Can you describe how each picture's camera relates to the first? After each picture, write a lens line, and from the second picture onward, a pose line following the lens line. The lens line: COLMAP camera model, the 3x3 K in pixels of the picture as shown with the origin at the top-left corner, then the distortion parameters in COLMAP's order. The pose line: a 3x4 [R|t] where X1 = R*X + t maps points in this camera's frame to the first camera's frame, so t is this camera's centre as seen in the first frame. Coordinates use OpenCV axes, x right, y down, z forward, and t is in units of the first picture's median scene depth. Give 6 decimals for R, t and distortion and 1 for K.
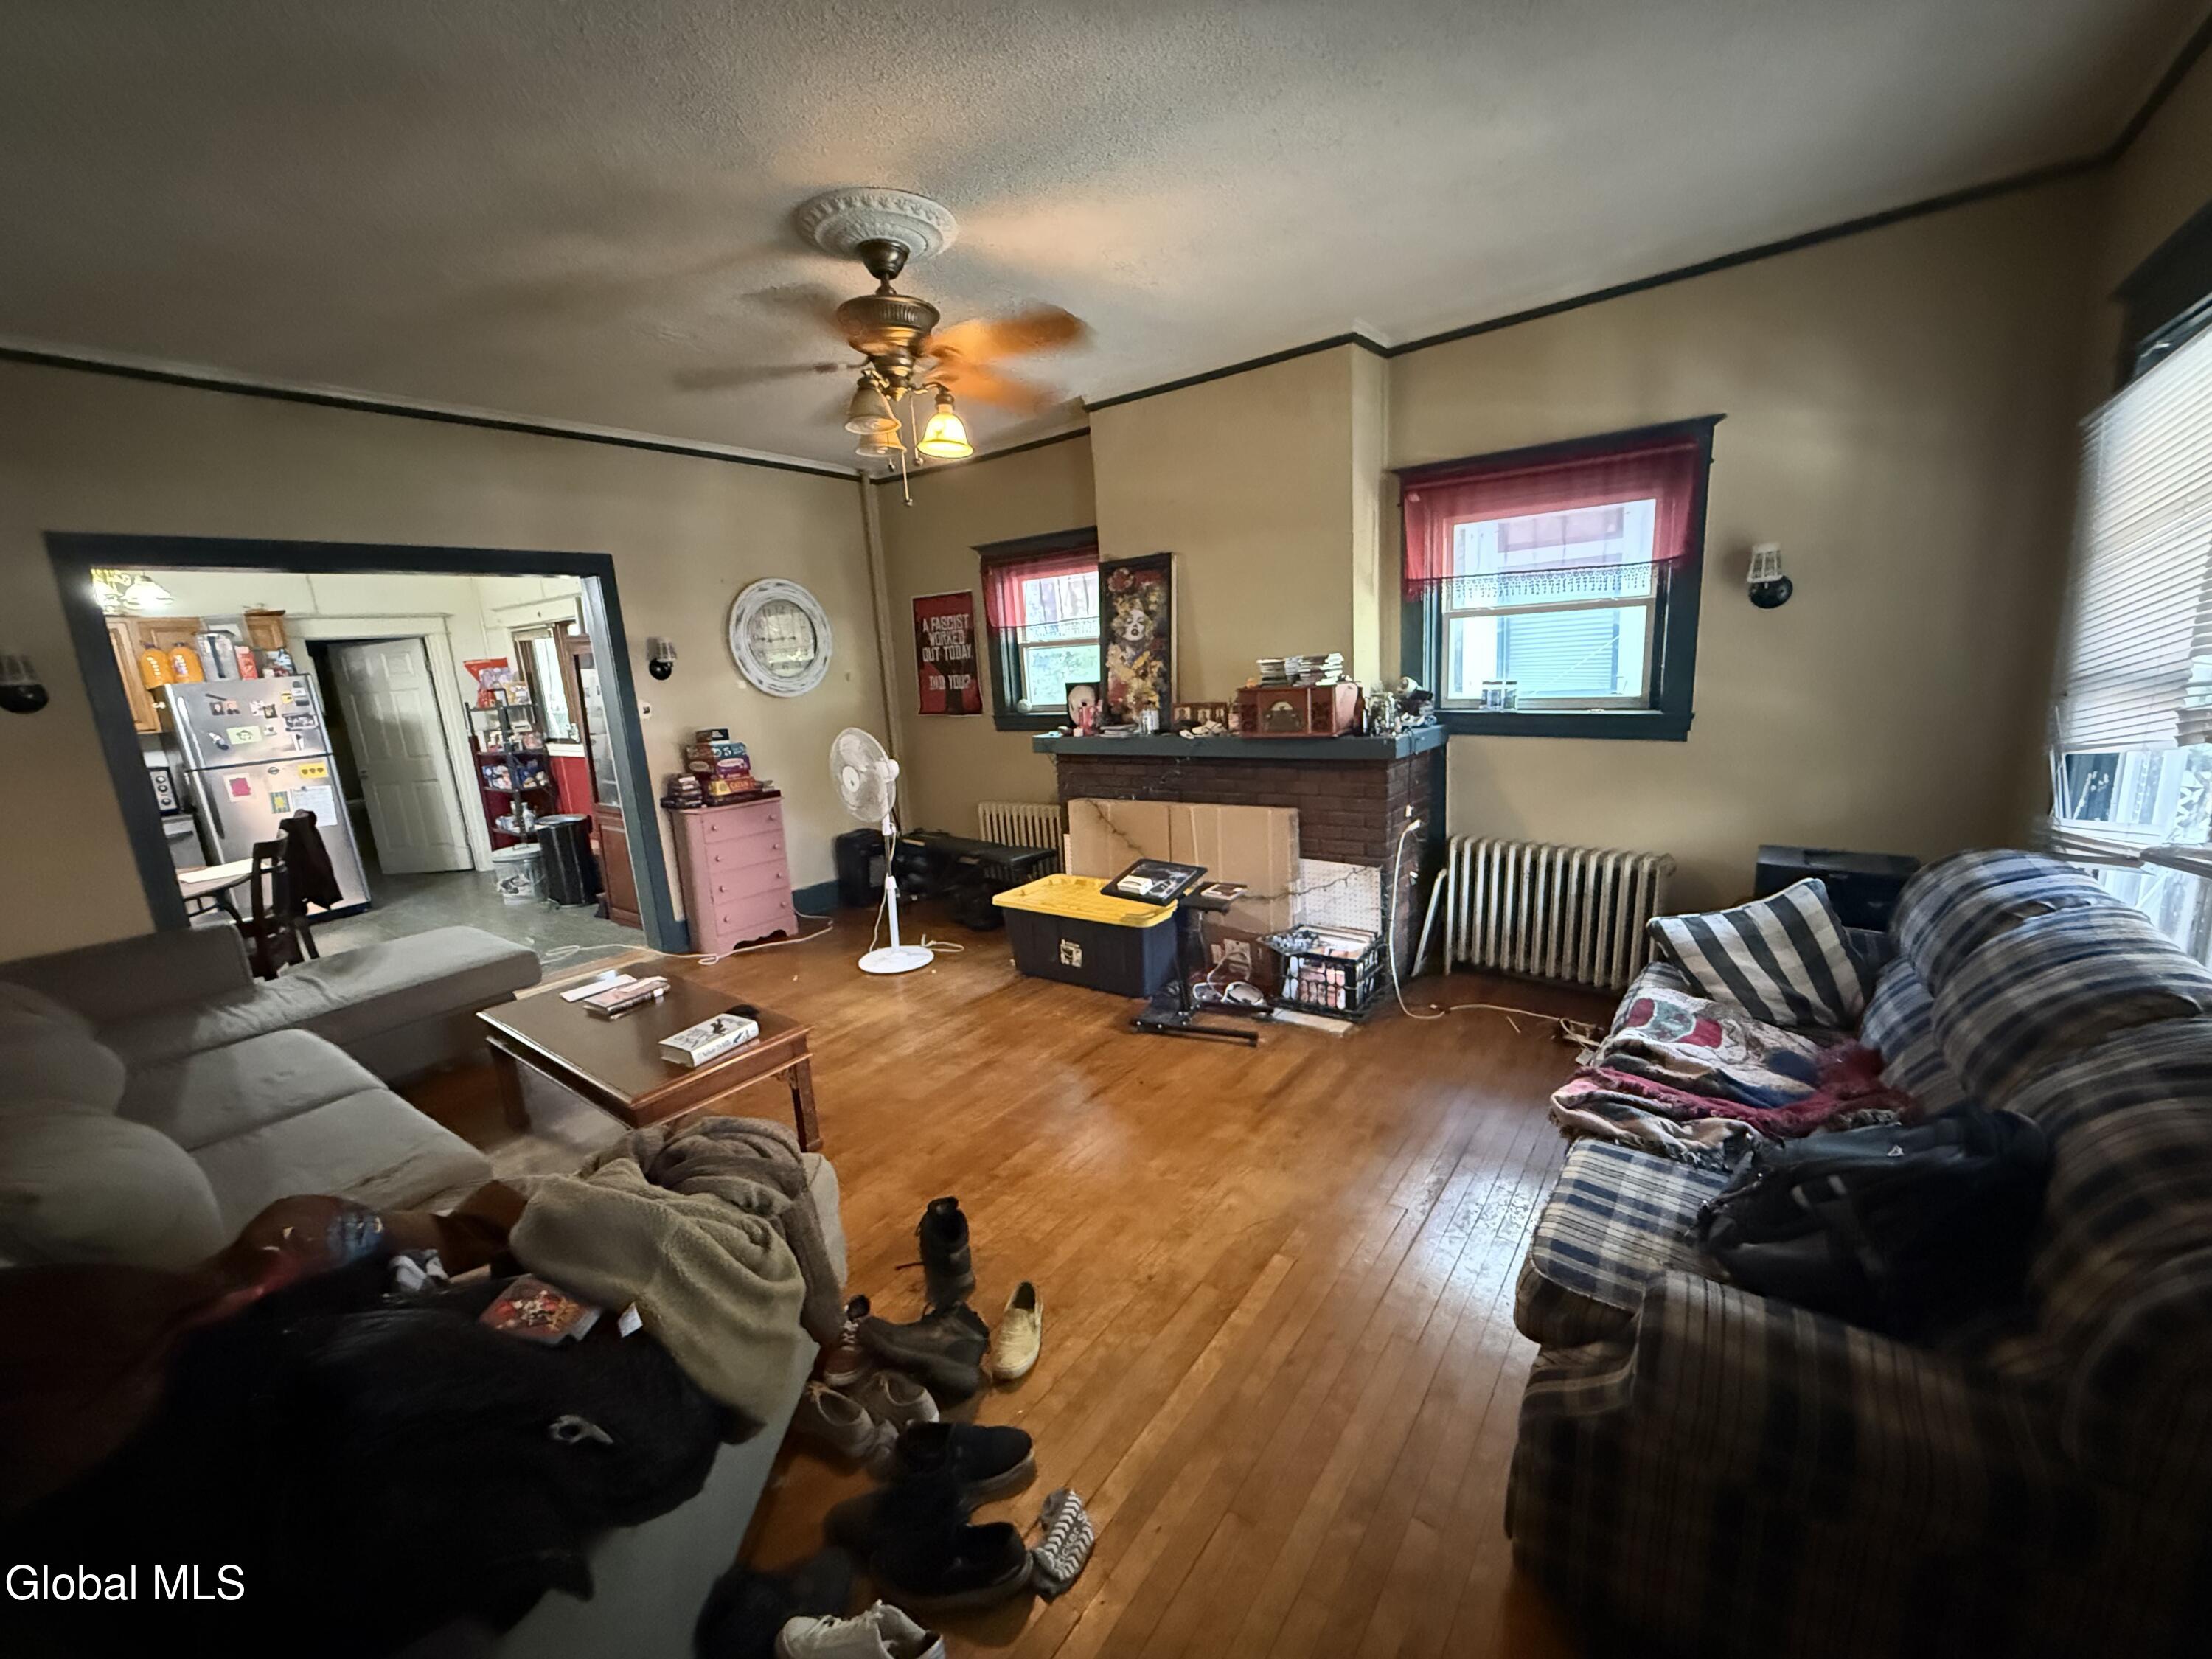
lens RADIAL K [[882.1, 0, 1103.5], [0, 882.1, 835.7], [0, 0, 1]] dist [0.002760, -0.000264]
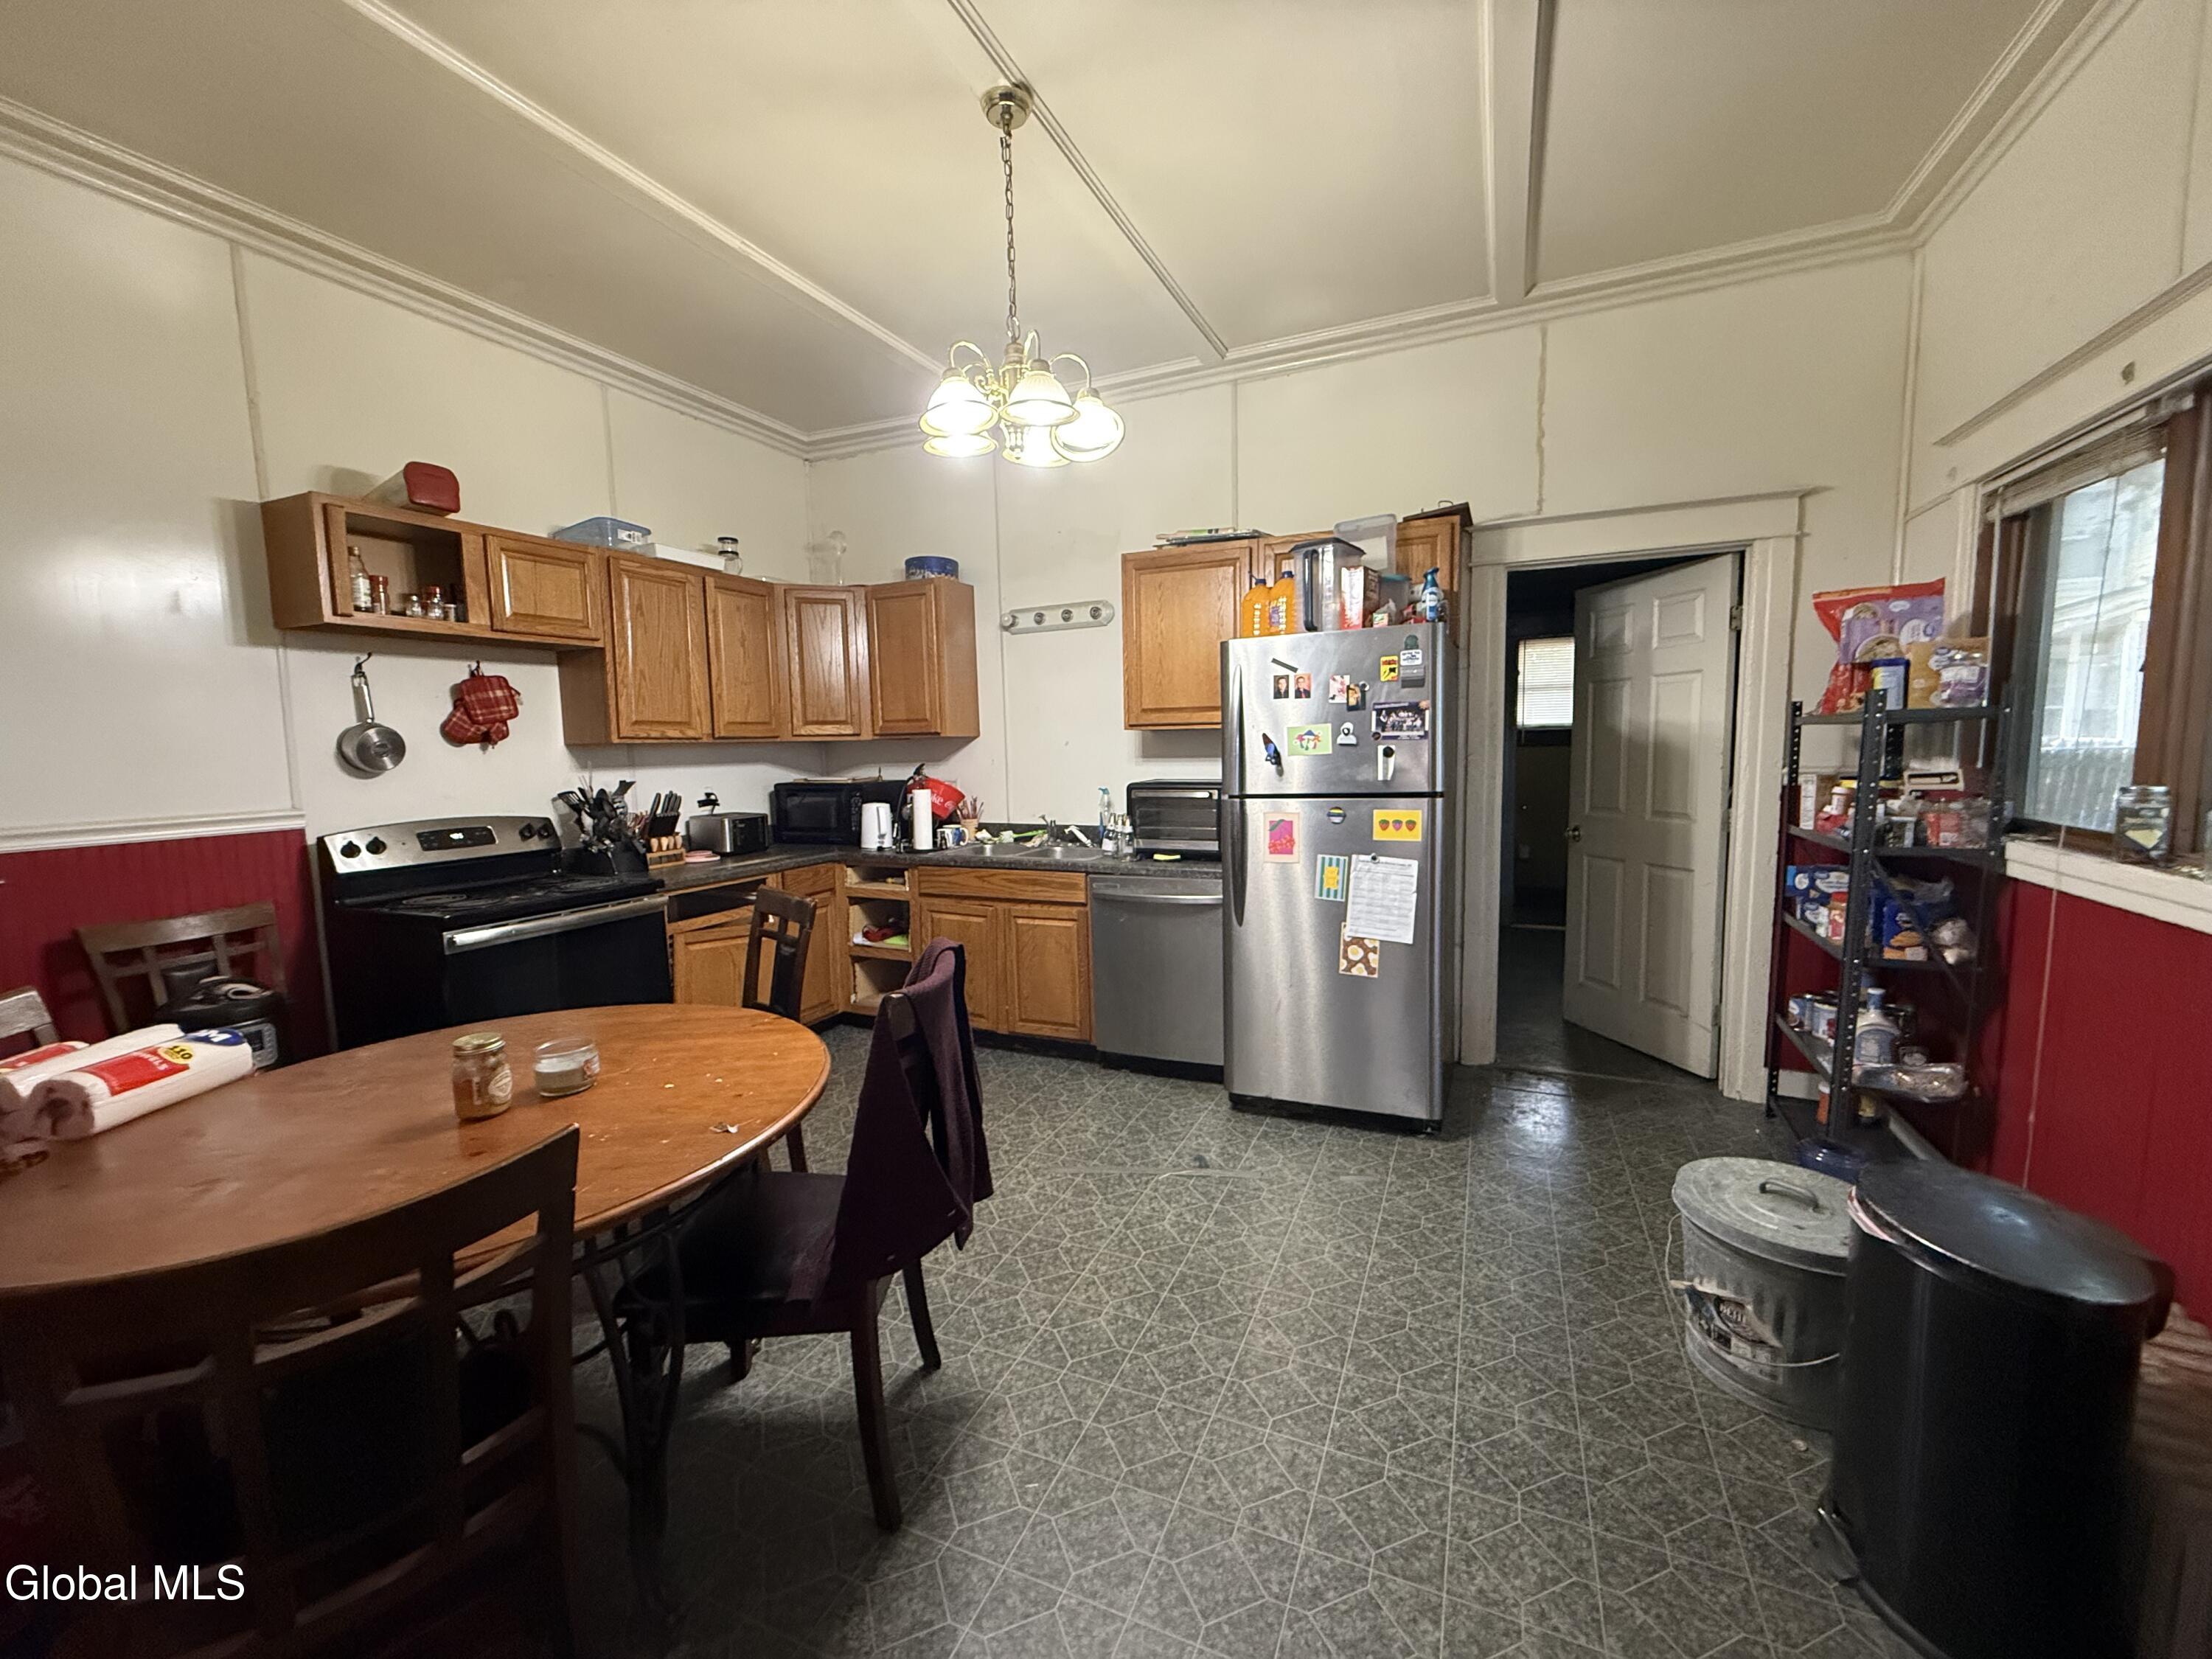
lens RADIAL K [[882.1, 0, 1099.7], [0, 882.1, 824.6], [0, 0, 1]] dist [0.002760, -0.000264]
pose [[0.215024, 0.155646, -0.964126, -0.401928], [-0.198623, 0.973555, 0.112870, -0.080594], [0.956197, 0.167228, 0.240253, 0.622682]]
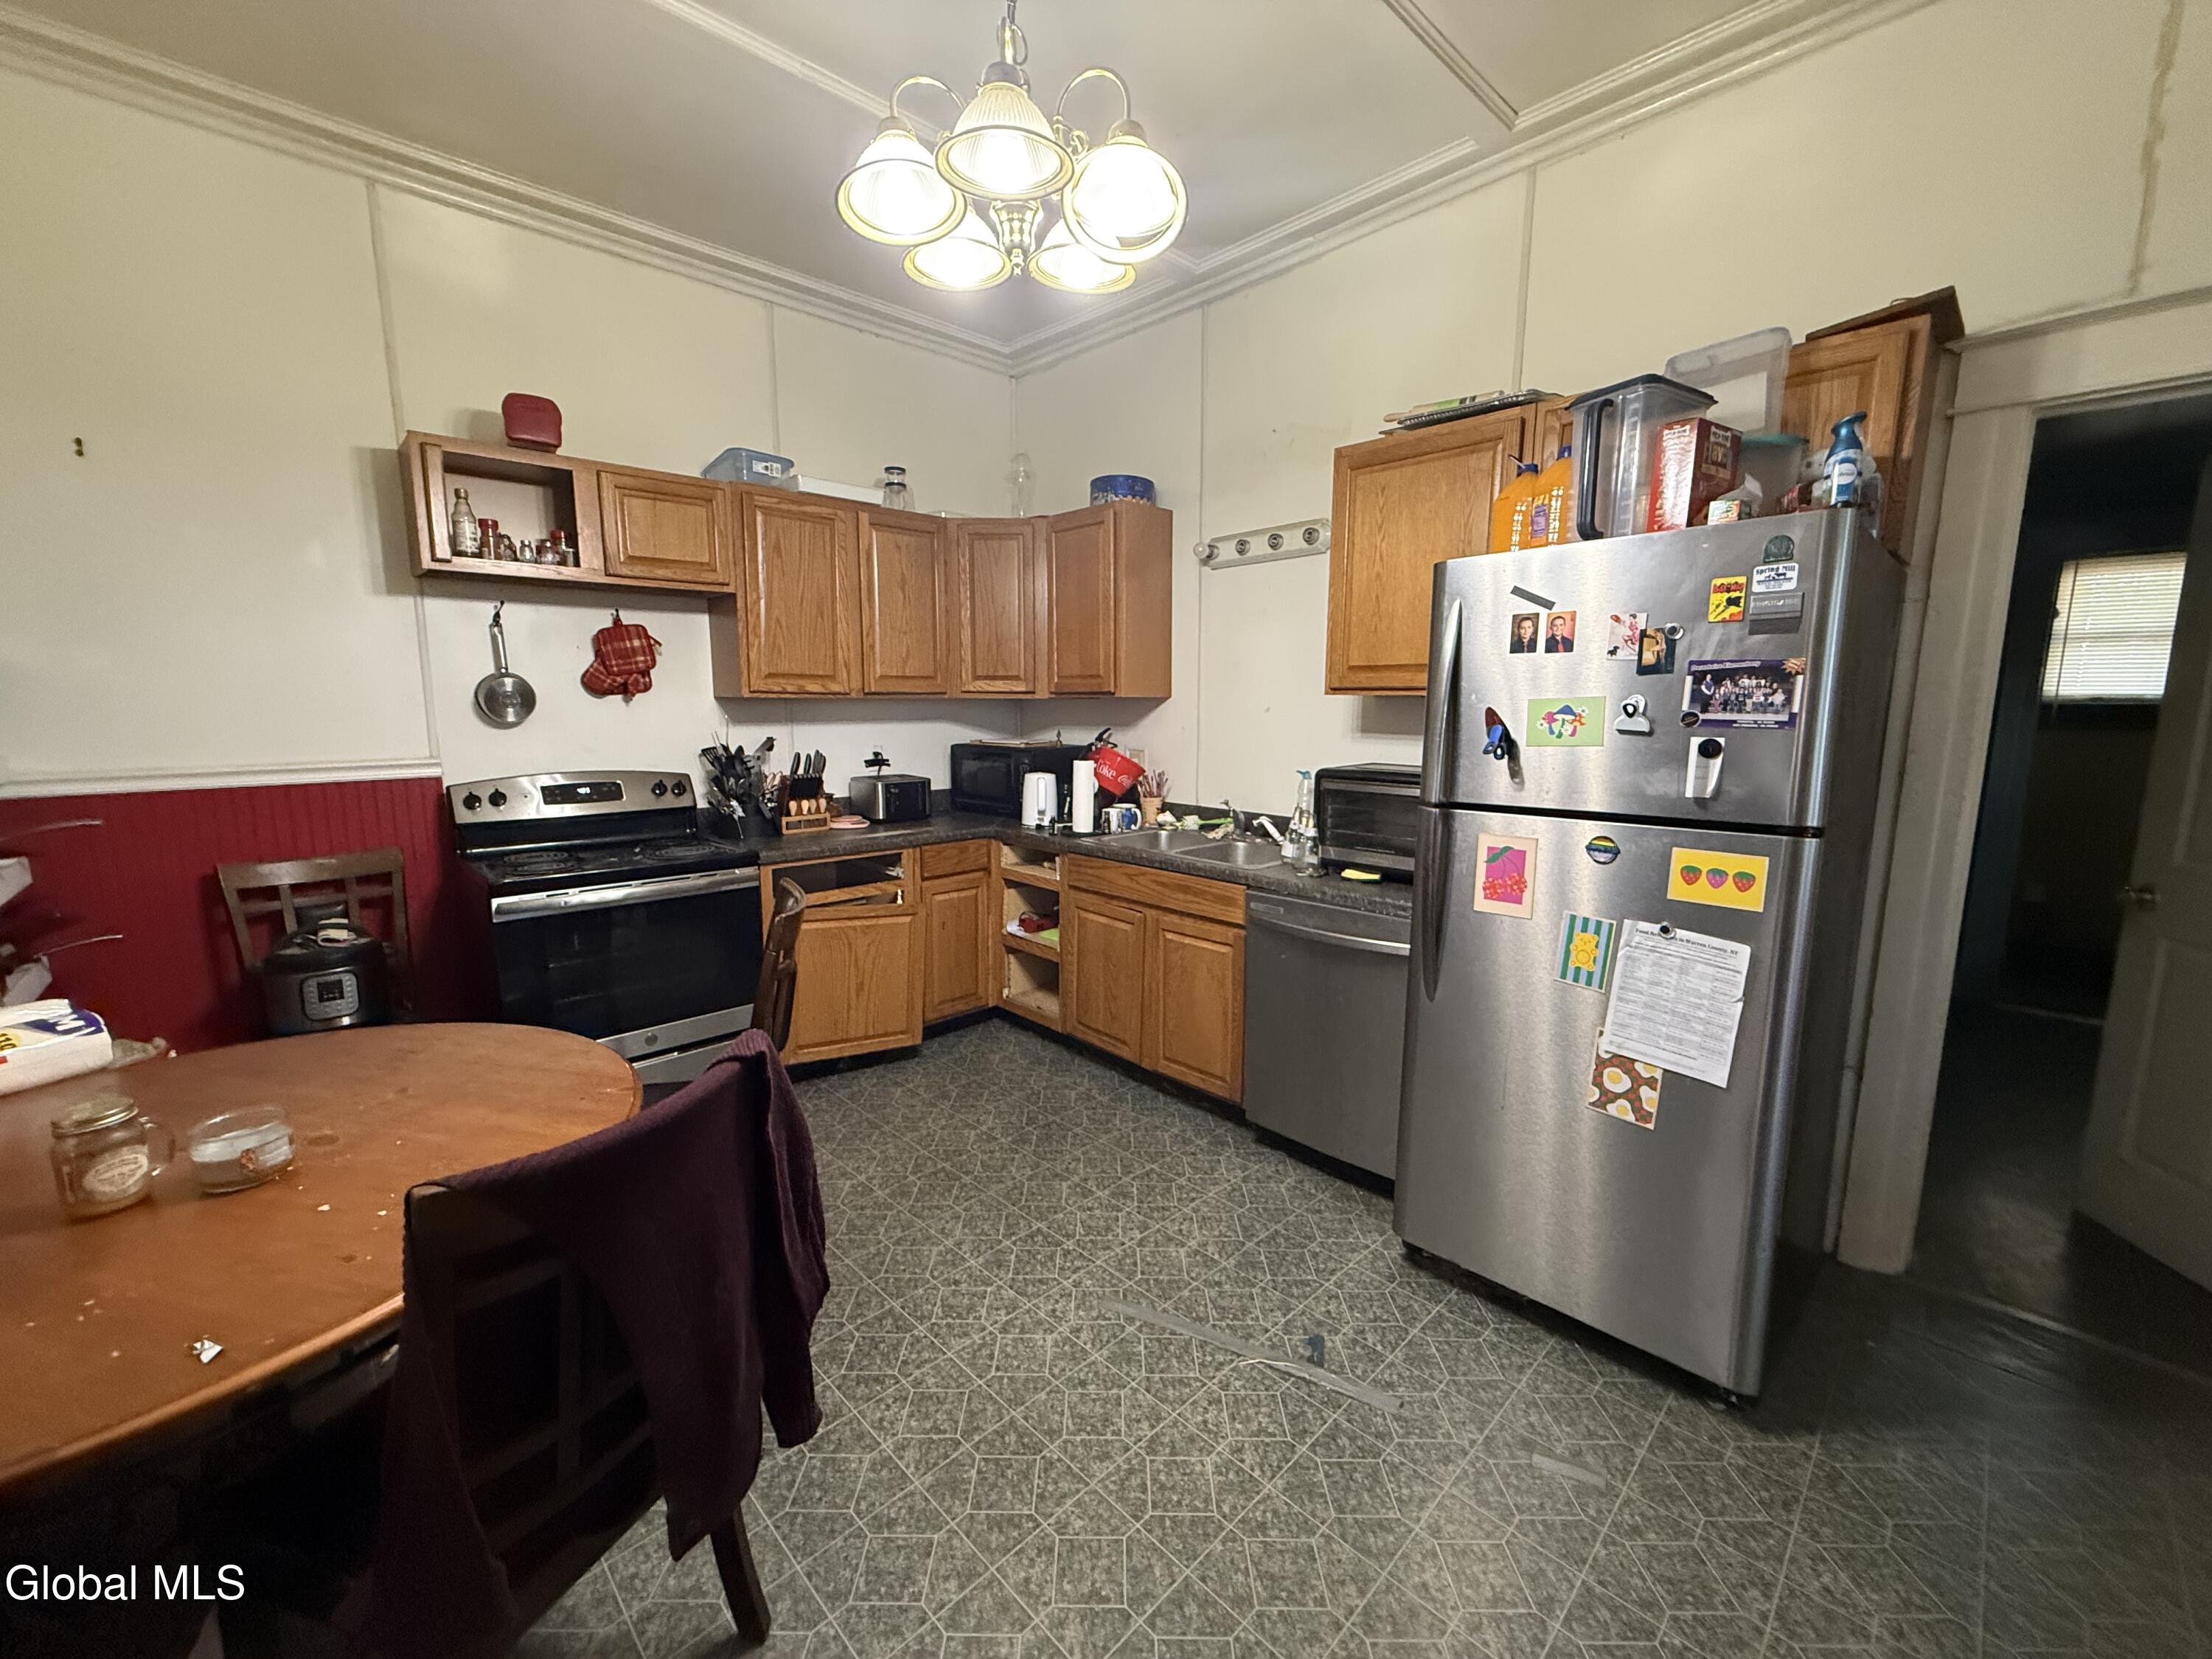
lens RADIAL K [[882.1, 0, 1100.5], [0, 882.1, 825.5], [0, 0, 1]] dist [0.002760, -0.000264]
pose [[-0.164052, 0.209172, -0.964020, -0.516124], [-0.198114, 0.950362, 0.239922, -0.098062], [0.966353, 0.230346, -0.114468, 0.717479]]
